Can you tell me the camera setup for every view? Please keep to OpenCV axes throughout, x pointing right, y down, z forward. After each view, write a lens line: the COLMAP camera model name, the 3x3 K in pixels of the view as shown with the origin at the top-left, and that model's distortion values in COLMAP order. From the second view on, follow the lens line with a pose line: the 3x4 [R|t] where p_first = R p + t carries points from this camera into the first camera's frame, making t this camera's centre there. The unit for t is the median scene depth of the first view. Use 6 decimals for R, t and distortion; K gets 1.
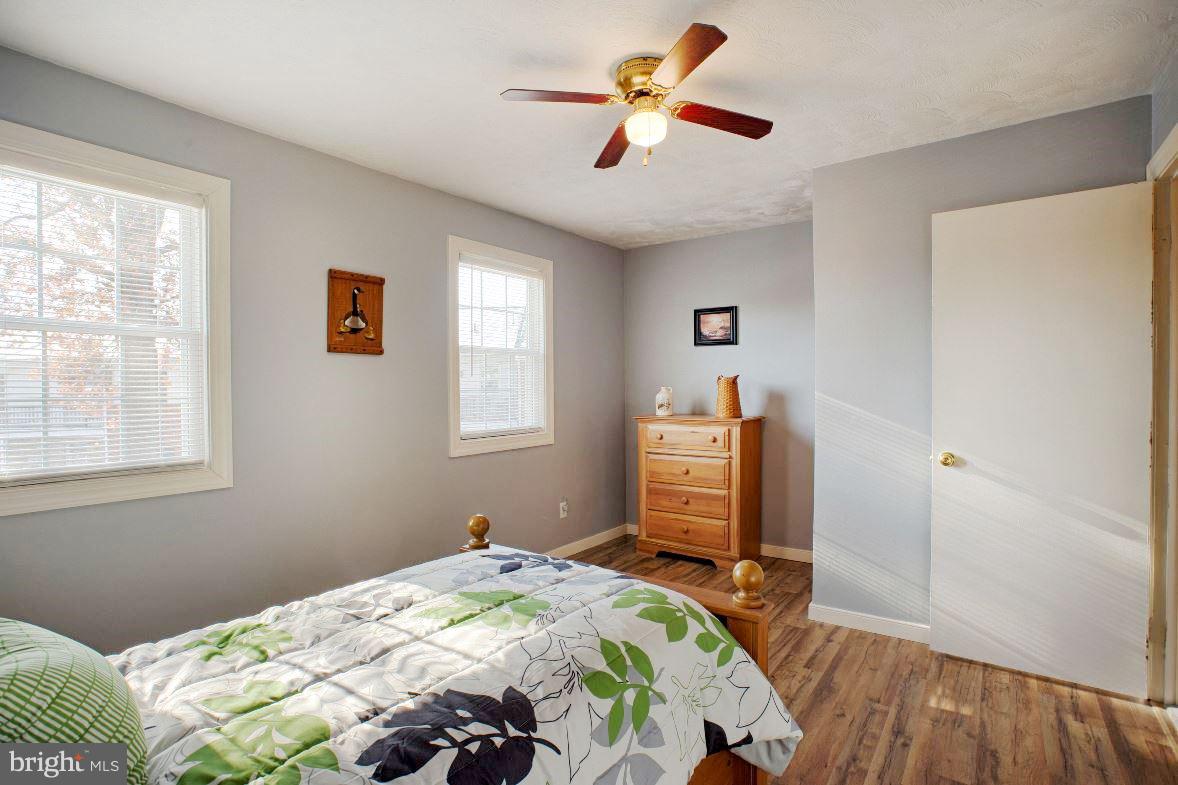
lens RADIAL K [[582.1, 0, 600.8], [0, 582.1, 386.7], [0, 0, 1]] dist [-0.051824, -0.000054]
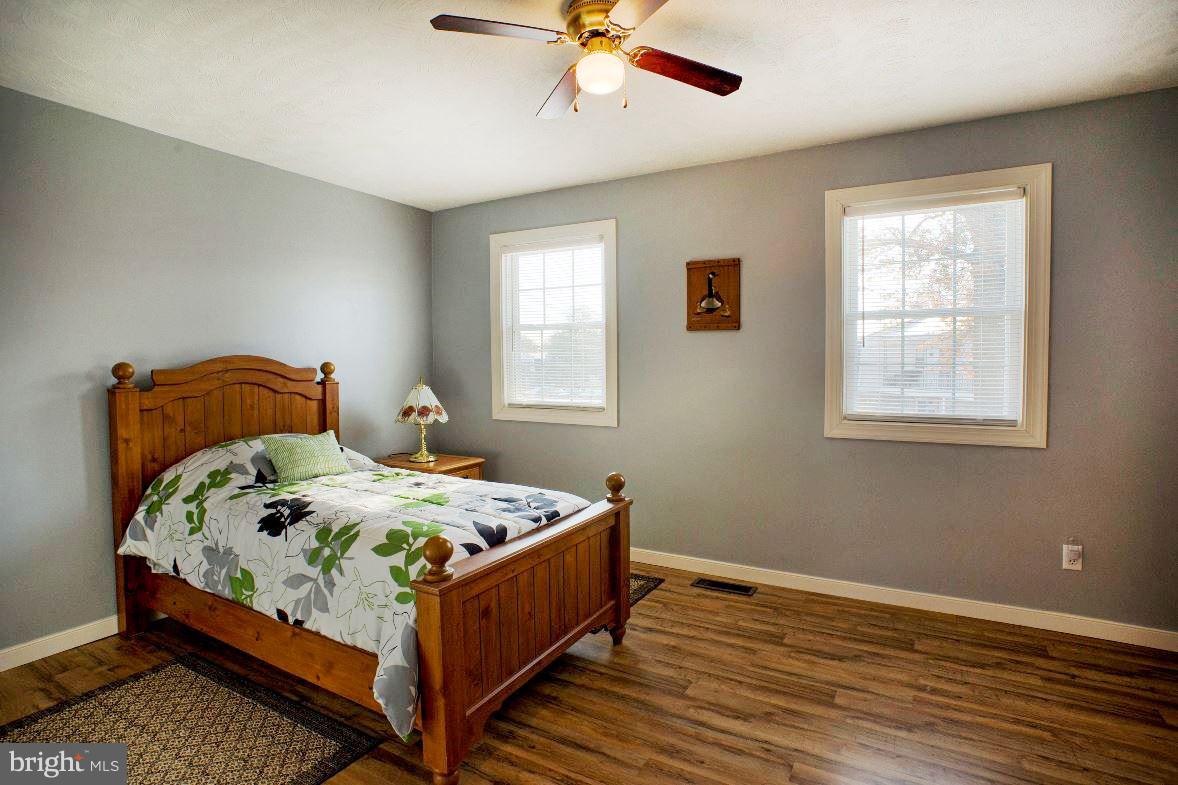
lens RADIAL K [[582.1, 0, 600.8], [0, 582.1, 386.7], [0, 0, 1]] dist [-0.051824, -0.000054]
pose [[0.117022, 0.052966, -0.991716, 0.710951], [0.000023, 0.998577, 0.053335, -0.006982], [0.993129, -0.006264, 0.116854, 0.650116]]
